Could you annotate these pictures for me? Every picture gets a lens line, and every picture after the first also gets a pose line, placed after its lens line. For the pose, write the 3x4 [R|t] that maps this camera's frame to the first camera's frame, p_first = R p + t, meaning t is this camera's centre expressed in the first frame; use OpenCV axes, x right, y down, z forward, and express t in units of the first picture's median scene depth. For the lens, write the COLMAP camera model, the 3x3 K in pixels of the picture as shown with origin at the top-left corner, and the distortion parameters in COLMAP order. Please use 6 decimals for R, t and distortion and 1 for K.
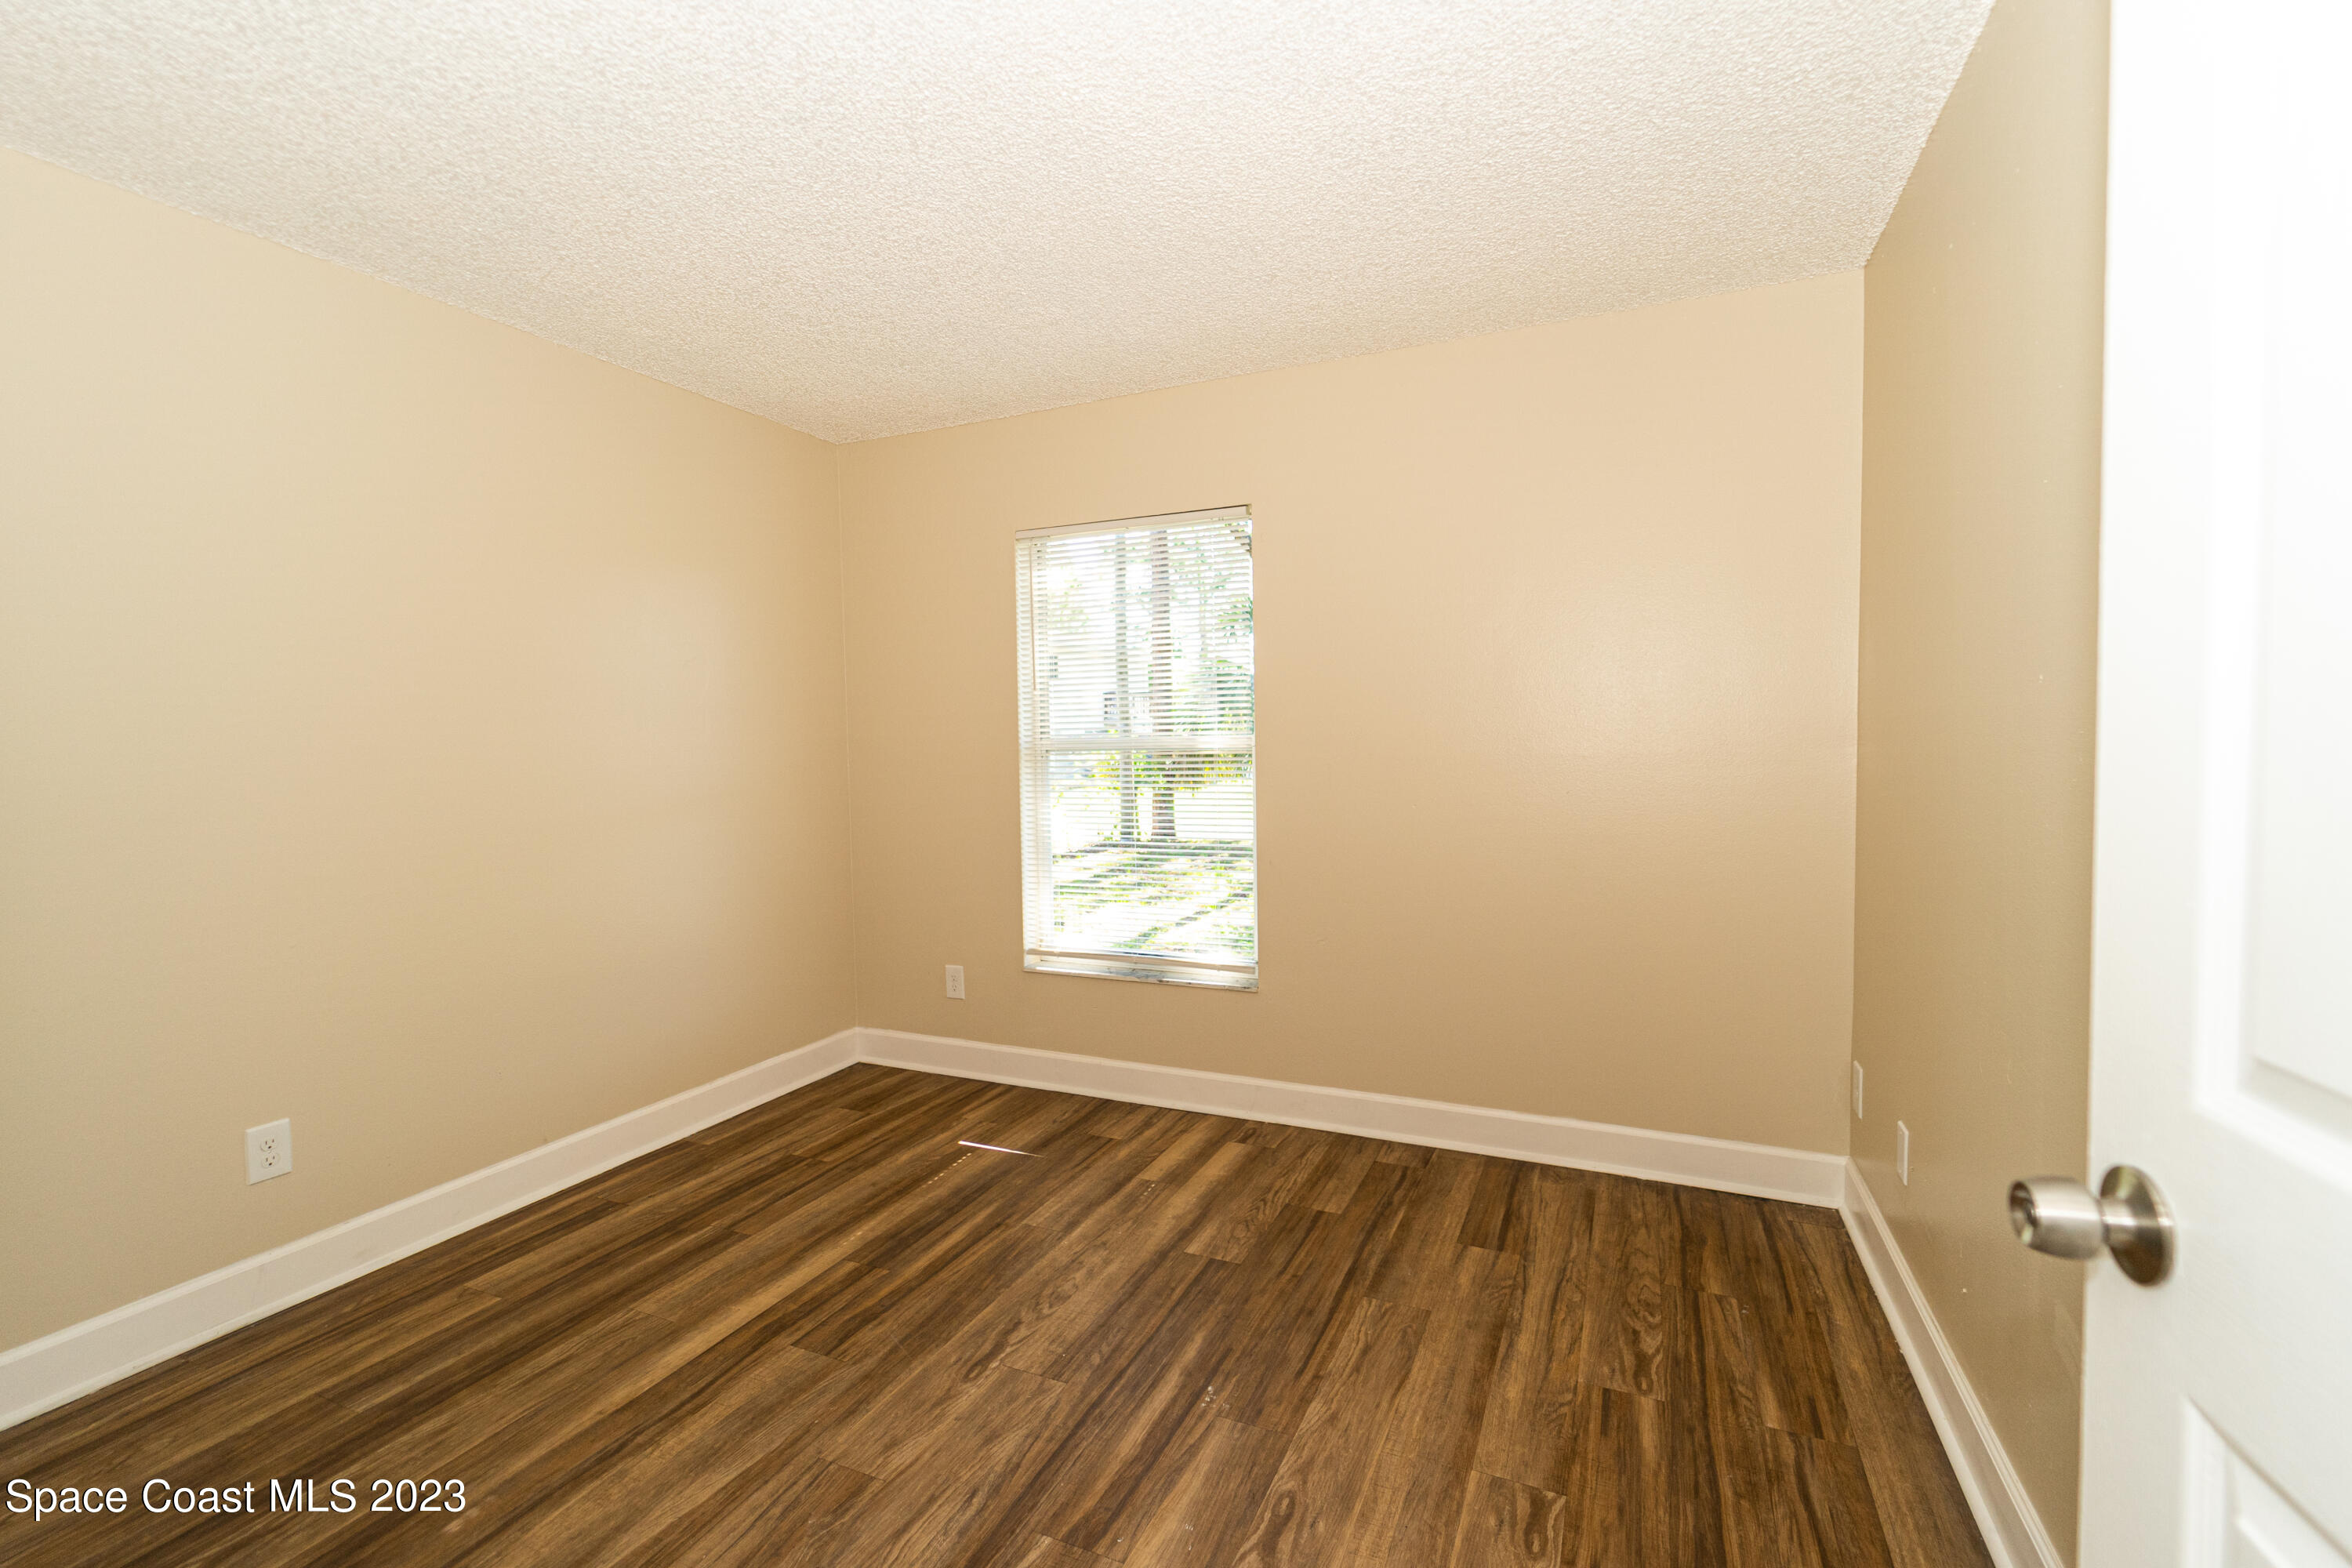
lens RADIAL K [[963.6, 0, 1205.7], [0, 963.6, 789.2], [0, 0, 1]] dist [-0.000403, -0.000714]
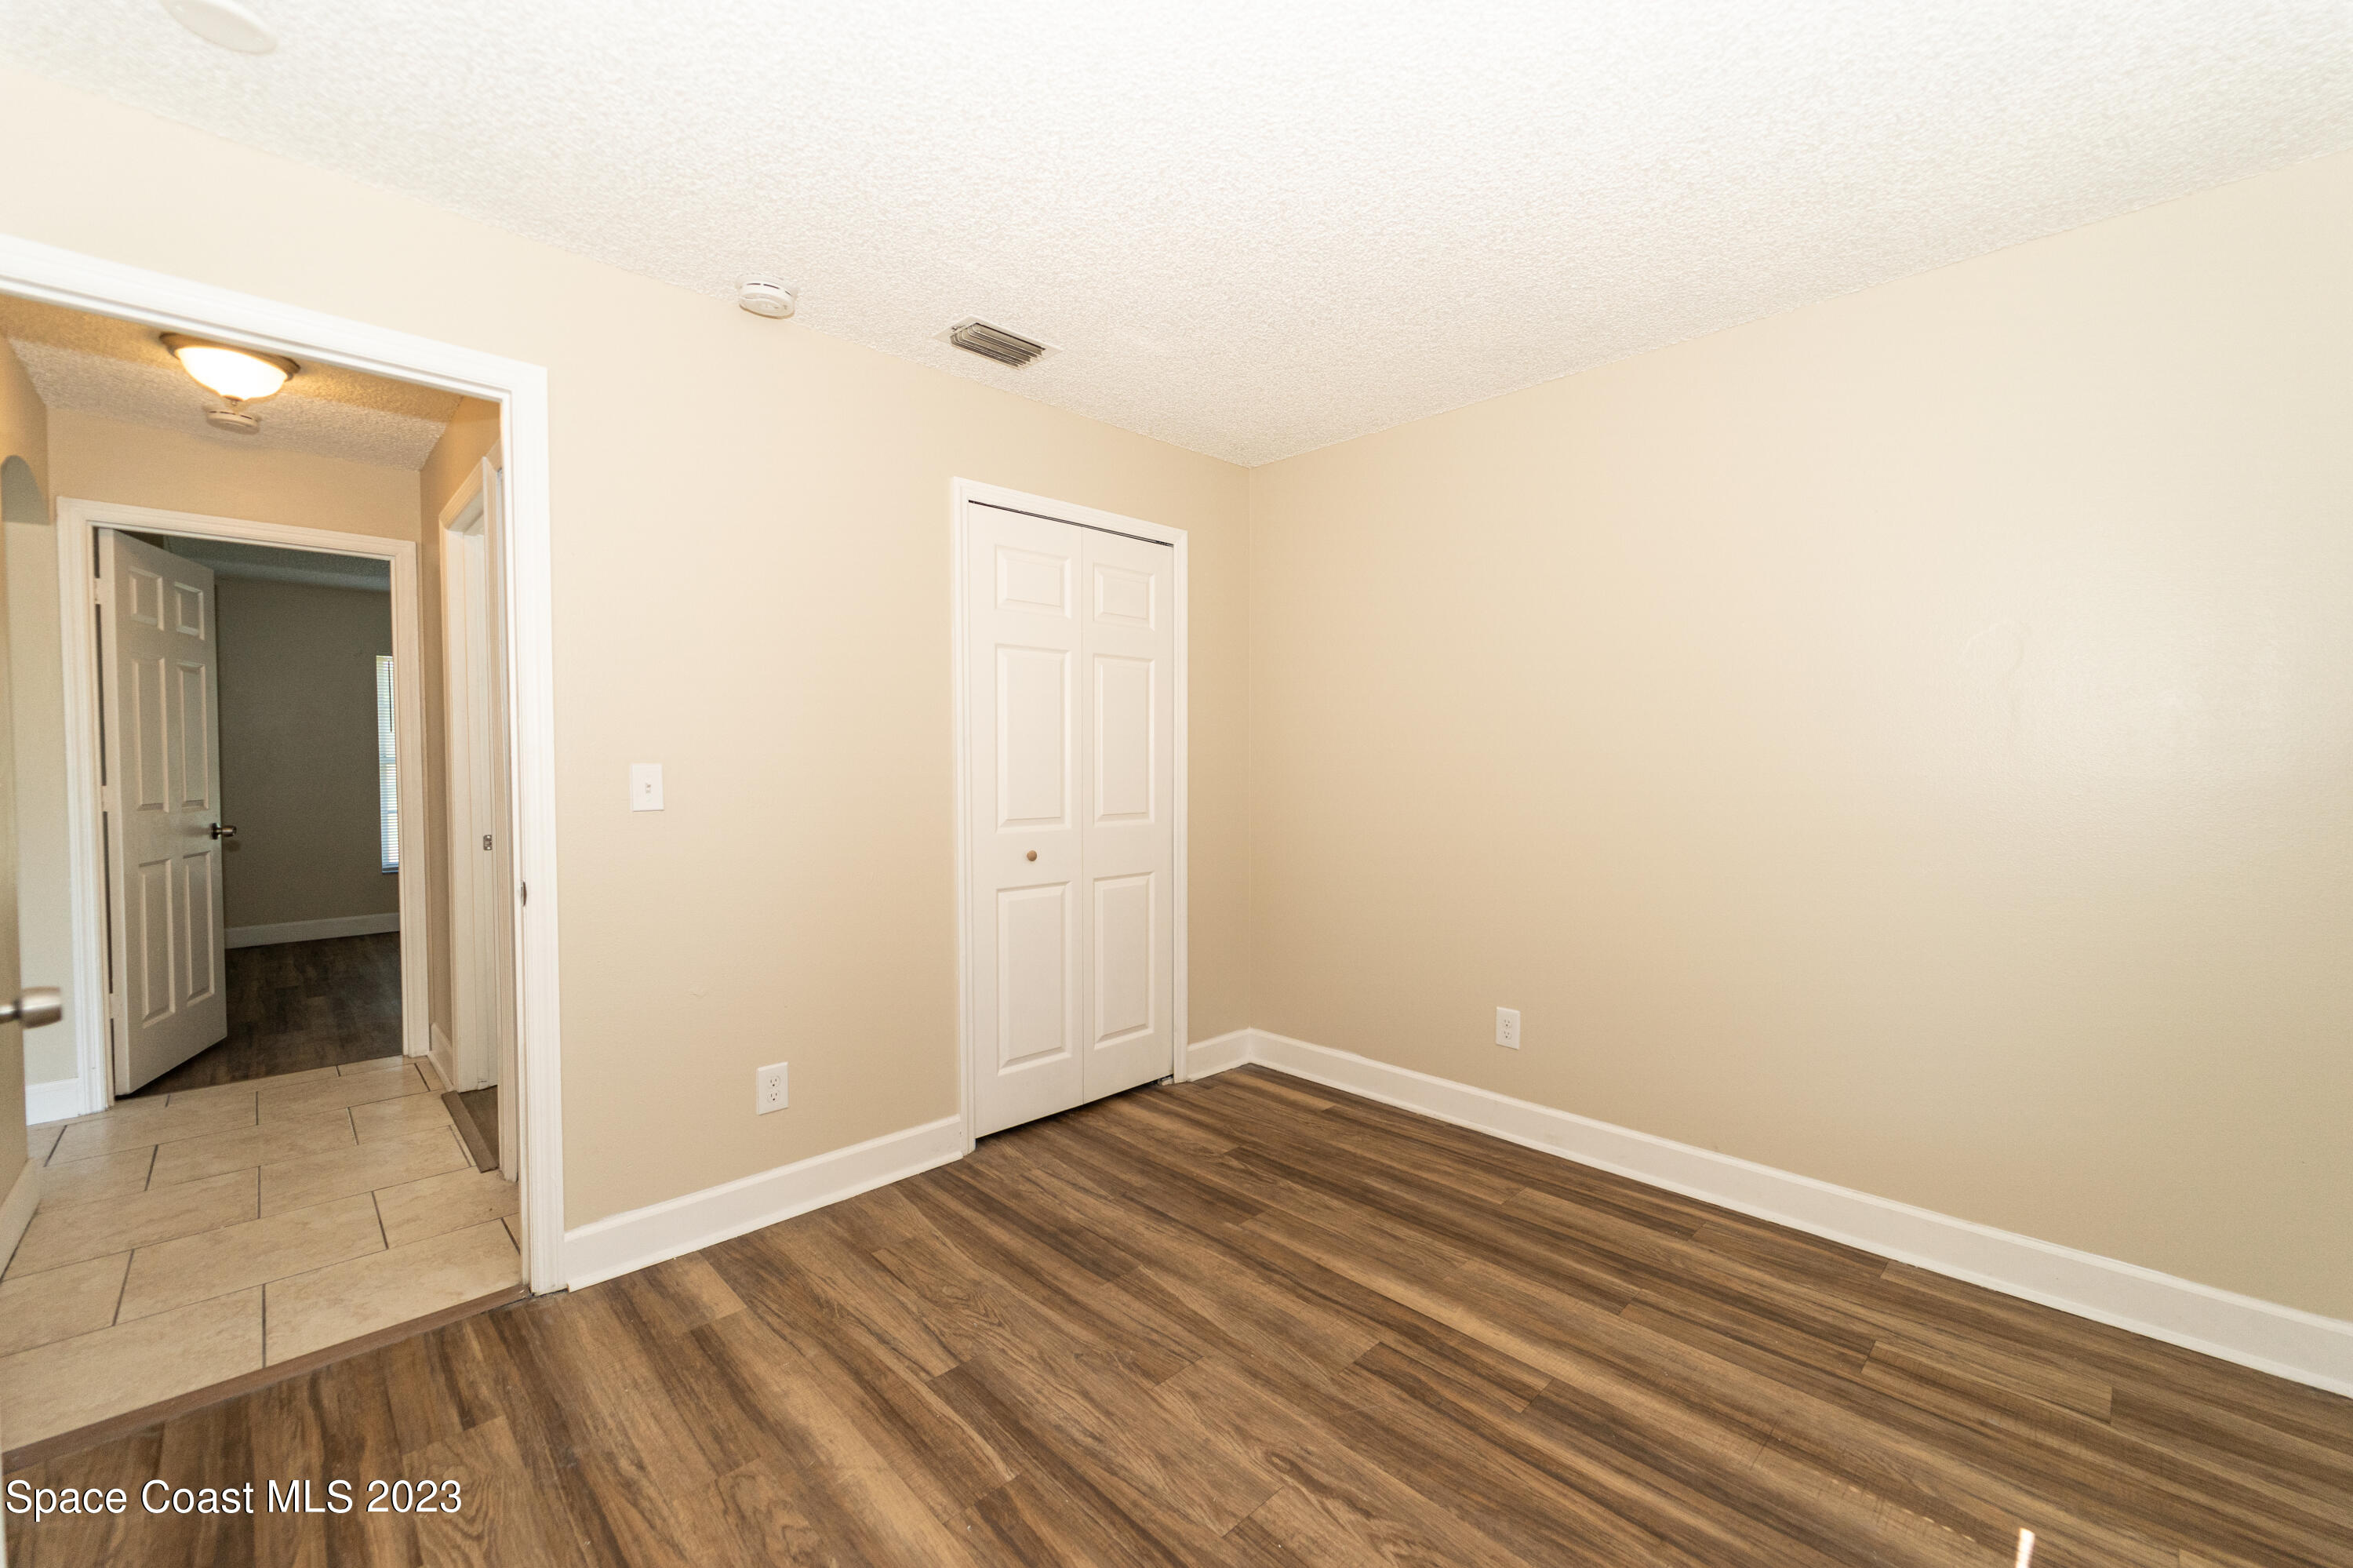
lens RADIAL K [[964.1, 0, 1206.2], [0, 964.1, 789.2], [0, 0, 1]] dist [-0.000403, -0.000714]
pose [[-0.368660, 0.048439, -0.928302, 0.499734], [-0.041912, 0.996760, 0.068656, -0.055795], [0.928619, 0.064218, -0.365435, 1.067962]]
